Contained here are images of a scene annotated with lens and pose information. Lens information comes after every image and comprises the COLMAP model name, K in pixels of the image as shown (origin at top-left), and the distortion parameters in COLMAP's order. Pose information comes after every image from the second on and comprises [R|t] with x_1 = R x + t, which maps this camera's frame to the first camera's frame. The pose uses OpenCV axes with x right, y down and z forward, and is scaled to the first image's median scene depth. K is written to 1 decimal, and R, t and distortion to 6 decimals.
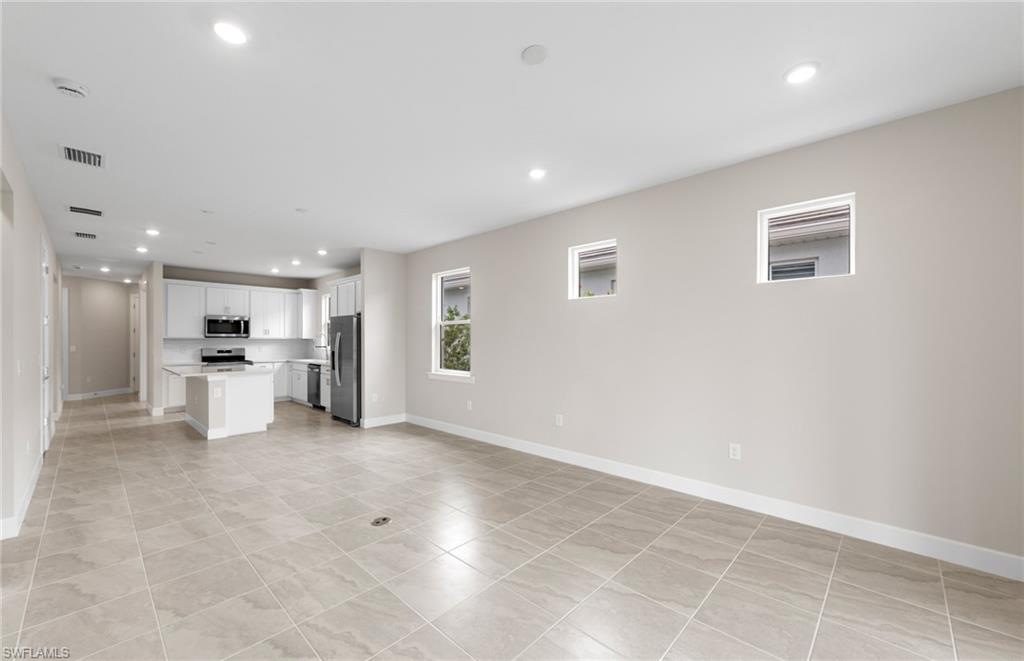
lens RADIAL K [[403.8, 0, 507.5], [0, 403.8, 340.5], [0, 0, 1]] dist [0.003191, 0.000243]
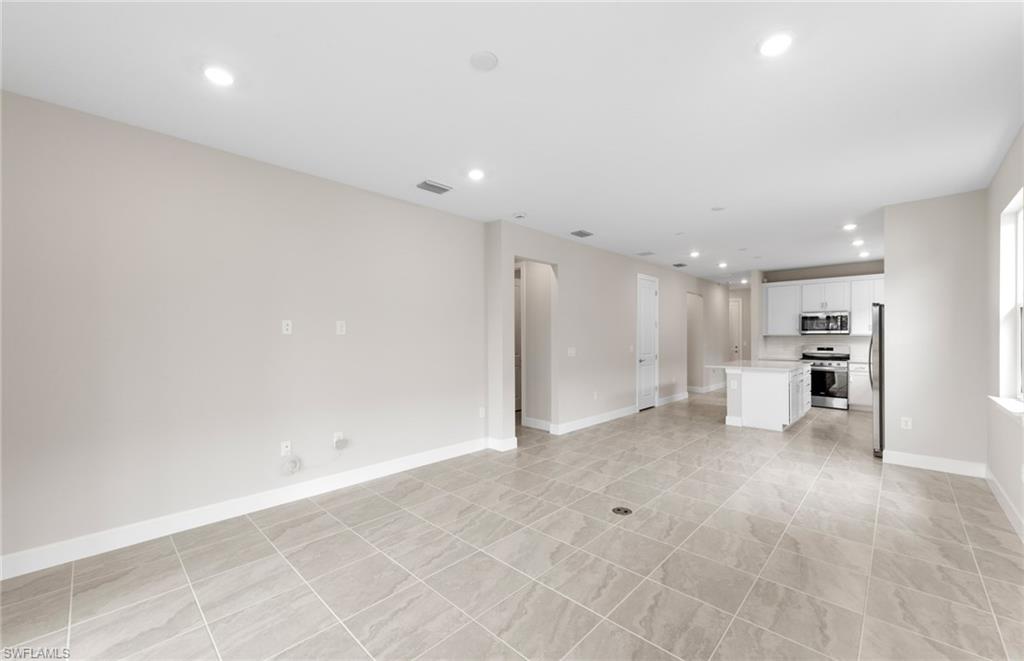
lens RADIAL K [[397.4, 0, 506.7], [0, 397.4, 337.4], [0, 0, 1]] dist [0.000394, -0.000092]
pose [[-0.008064, 0.002000, -0.999965, 0.270500], [0.002373, 0.999995, 0.001981, -0.004084], [0.999965, -0.002357, -0.008069, 0.261916]]
